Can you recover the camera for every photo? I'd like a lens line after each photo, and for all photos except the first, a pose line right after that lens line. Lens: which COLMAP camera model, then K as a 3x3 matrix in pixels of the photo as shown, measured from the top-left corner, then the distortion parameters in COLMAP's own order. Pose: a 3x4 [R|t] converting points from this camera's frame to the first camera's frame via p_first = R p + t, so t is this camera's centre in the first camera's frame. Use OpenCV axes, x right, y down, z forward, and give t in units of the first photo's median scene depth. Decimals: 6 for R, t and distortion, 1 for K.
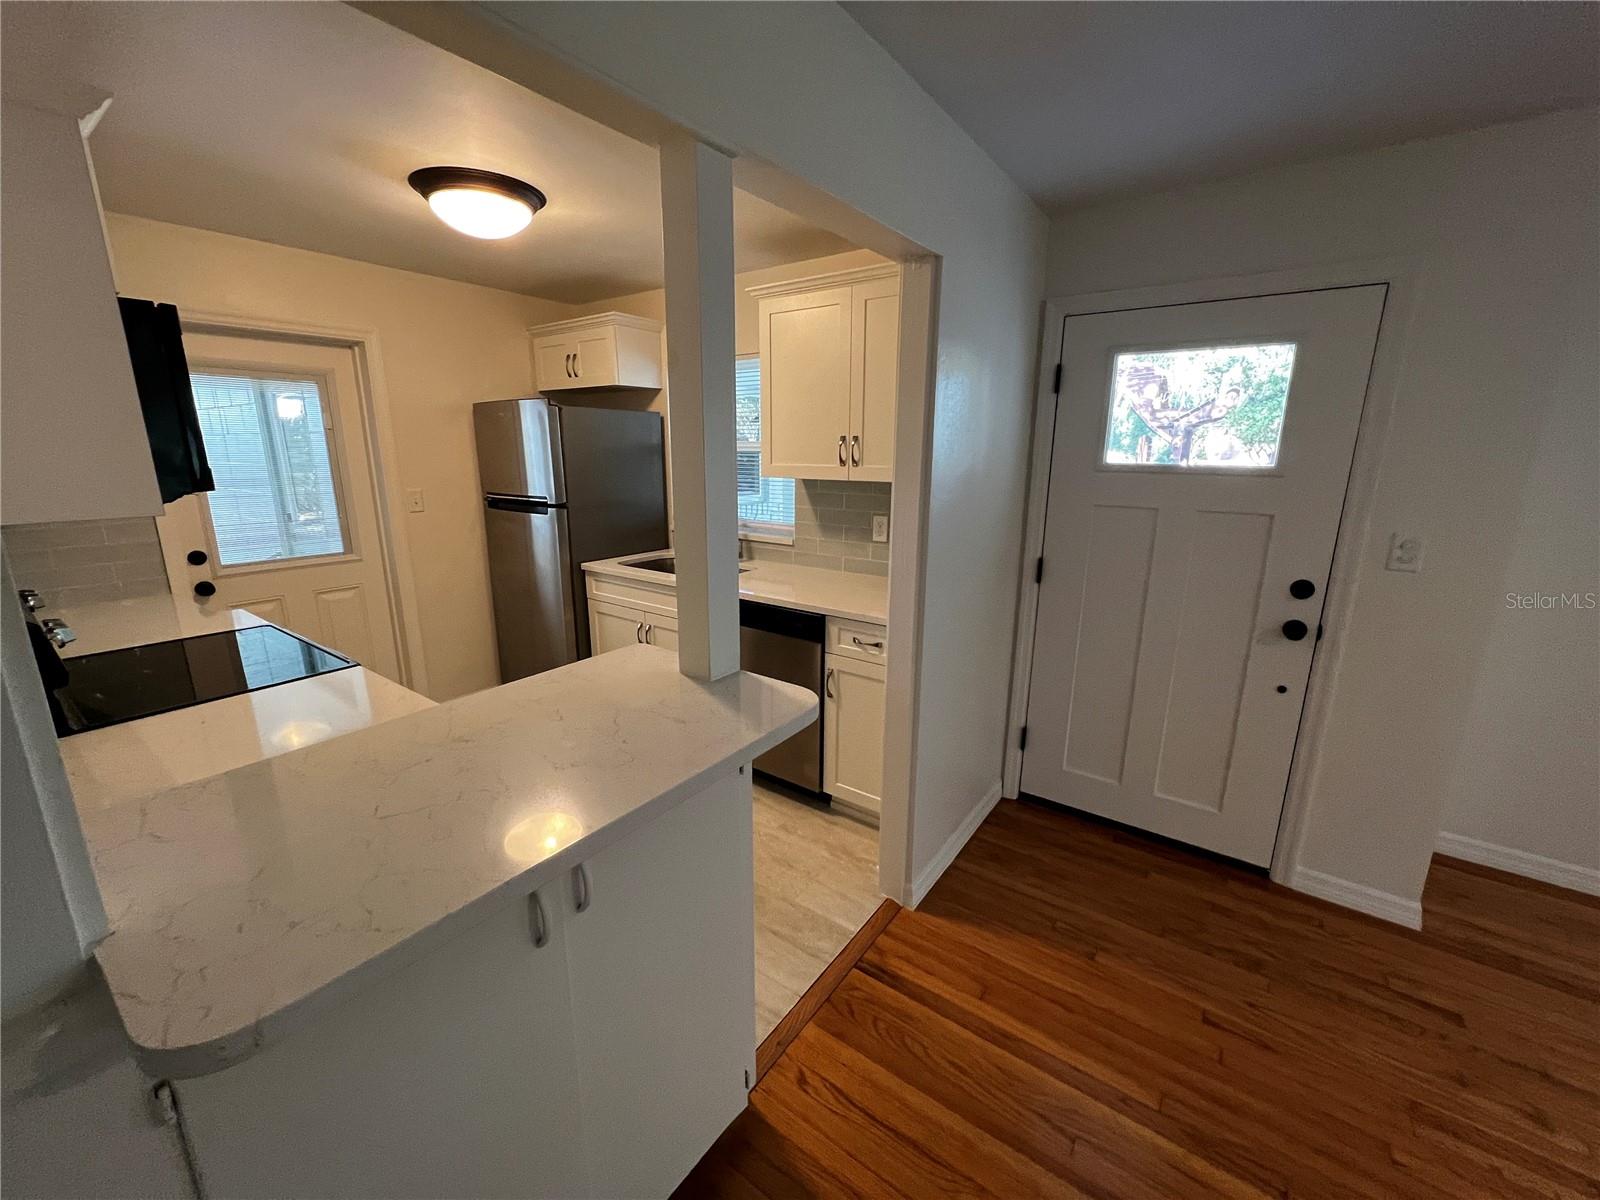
lens RADIAL K [[643.2, 0, 798.4], [0, 643.2, 600.7], [0, 0, 1]] dist [-0.001034, 0.000300]
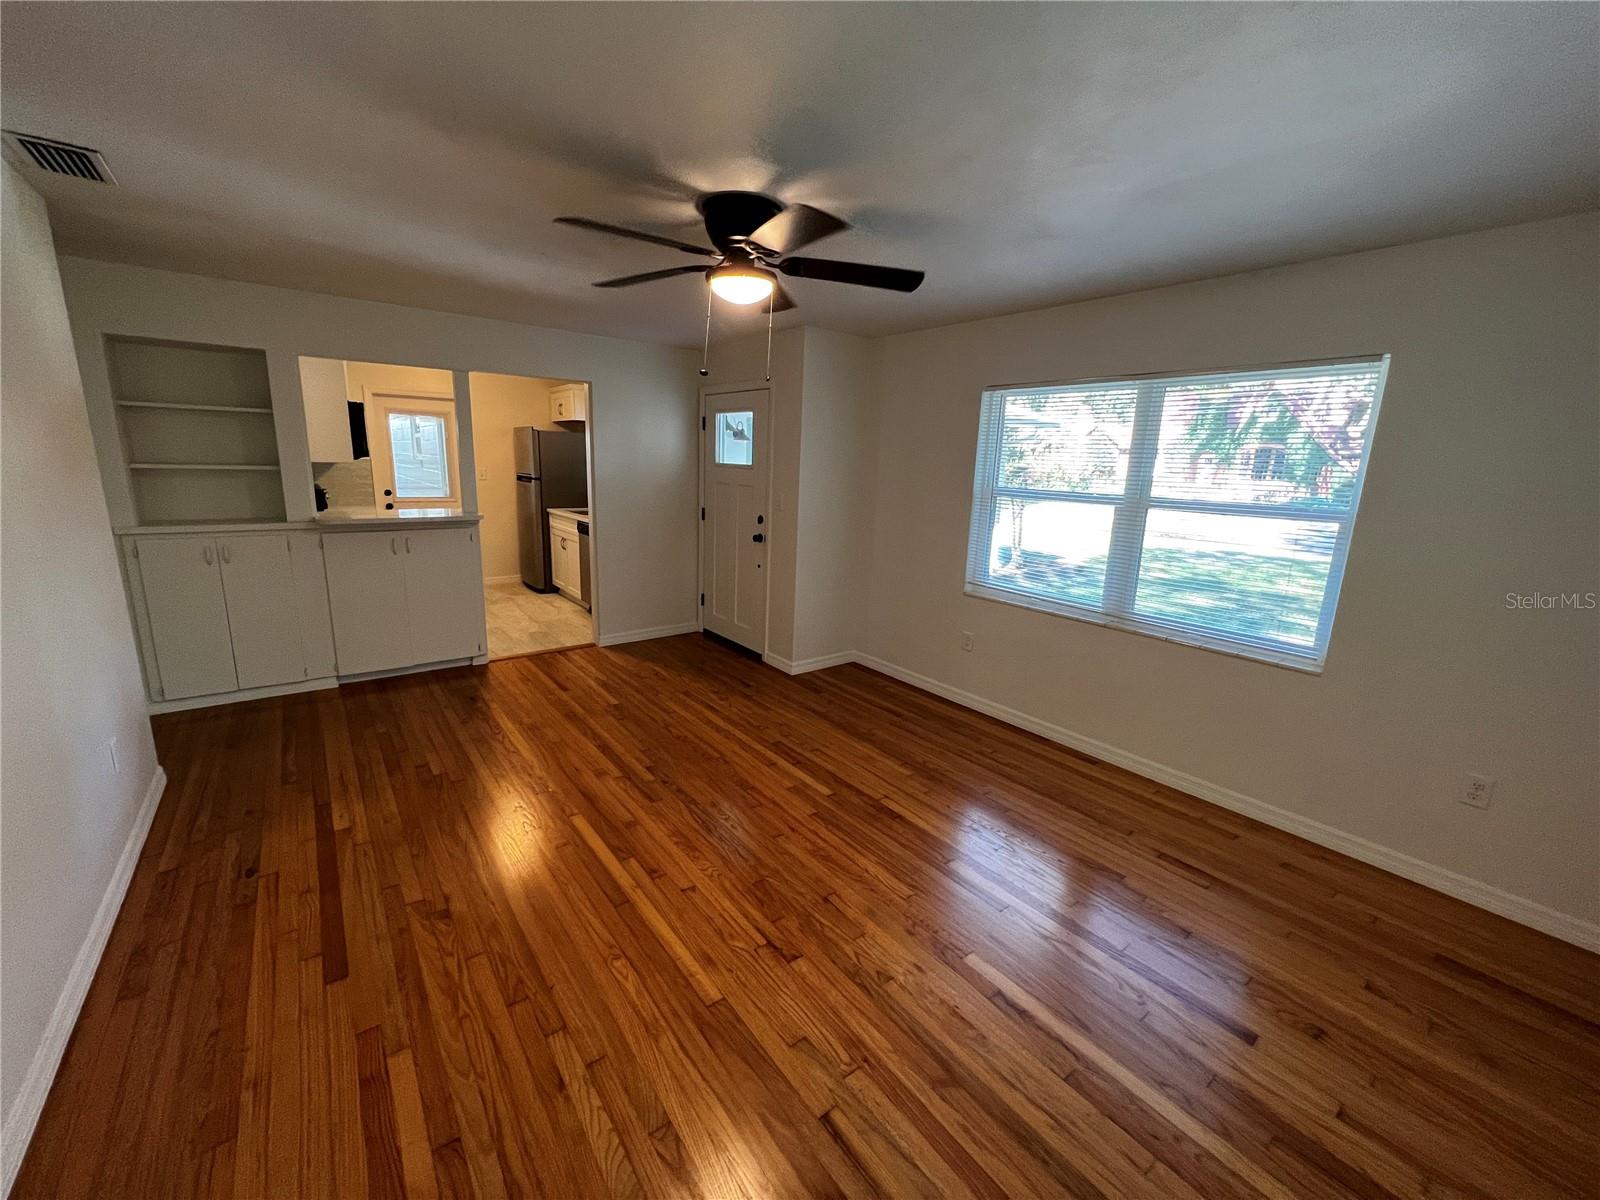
lens RADIAL K [[639.9, 0, 797.0], [0, 639.9, 598.6], [0, 0, 1]] dist [-0.000737, 0.000984]
pose [[0.960059, 0.088693, -0.265368, 1.215538], [-0.095967, 0.995278, -0.014542, 0.221571], [0.262825, 0.039428, 0.964038, -0.887958]]
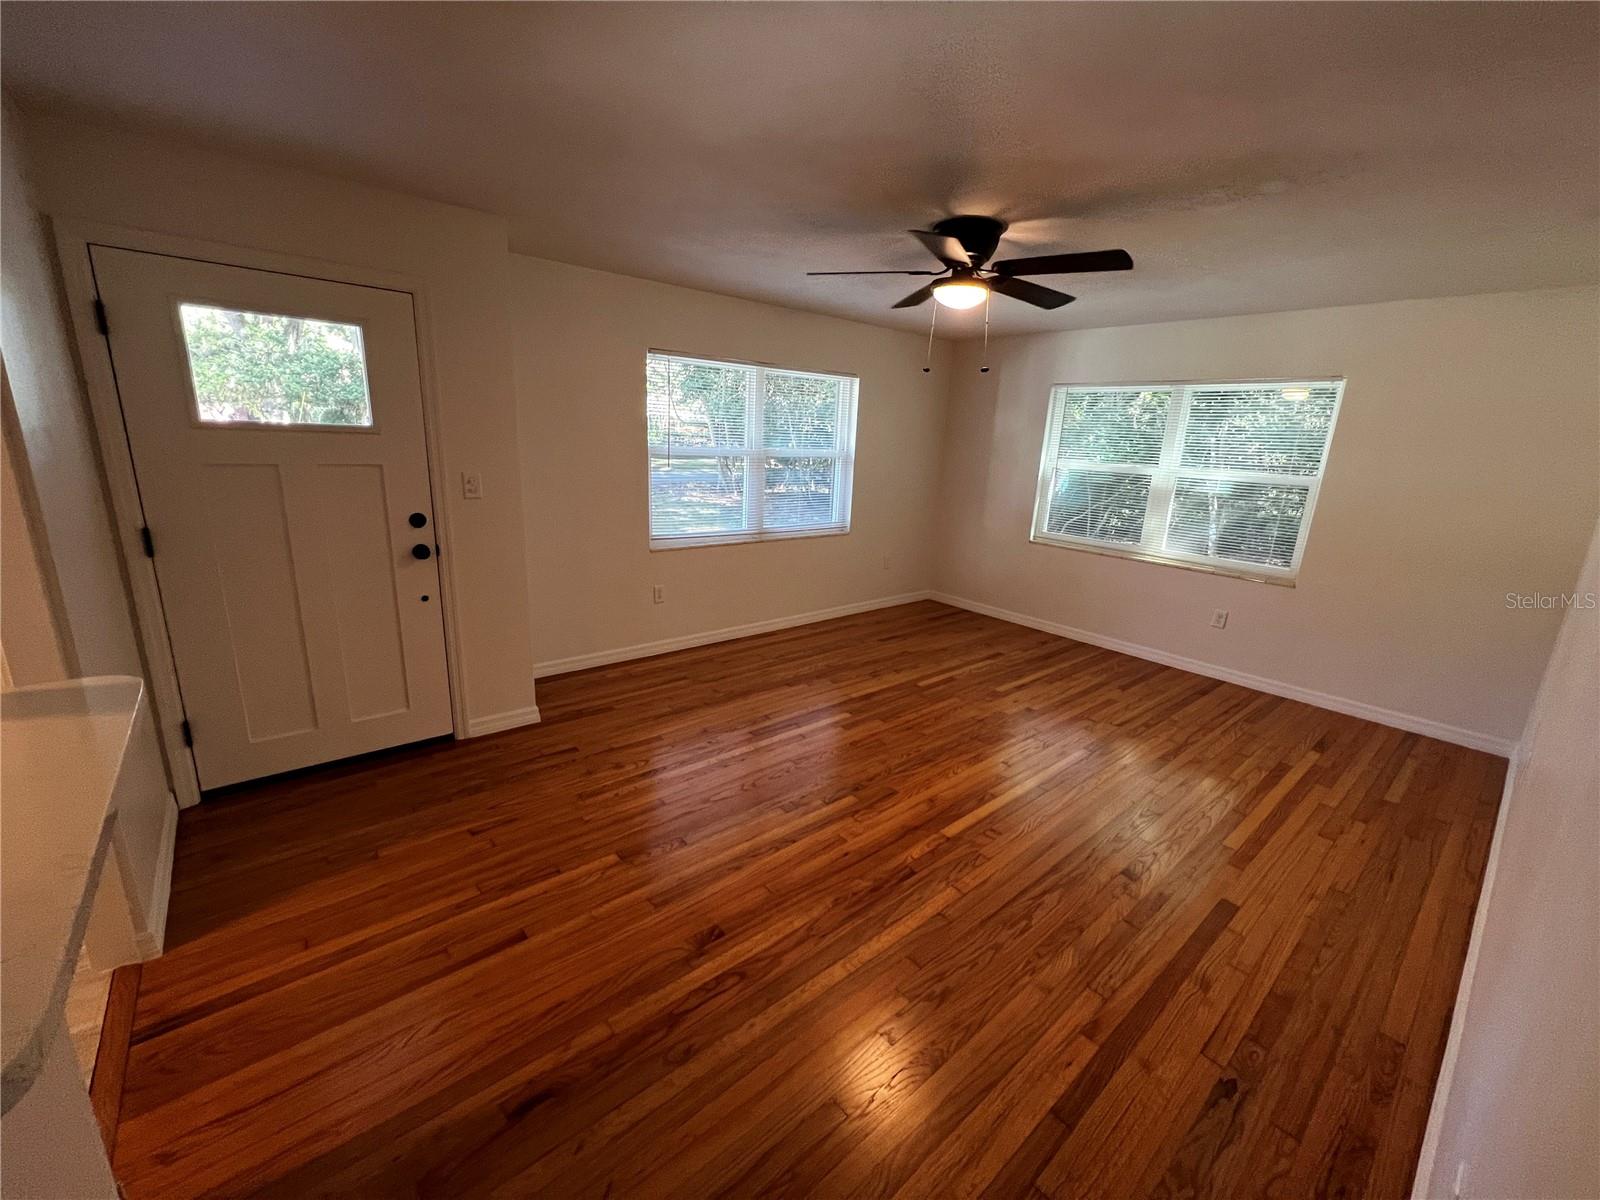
lens RADIAL K [[640.6, 0, 796.5], [0, 640.6, 596.0], [0, 0, 1]] dist [-0.001398, 0.000188]
pose [[0.233822, -0.231998, 0.944195, -0.251177], [0.185525, 0.963918, 0.190900, 0.019996], [-0.954415, 0.130535, 0.268427, -0.062587]]
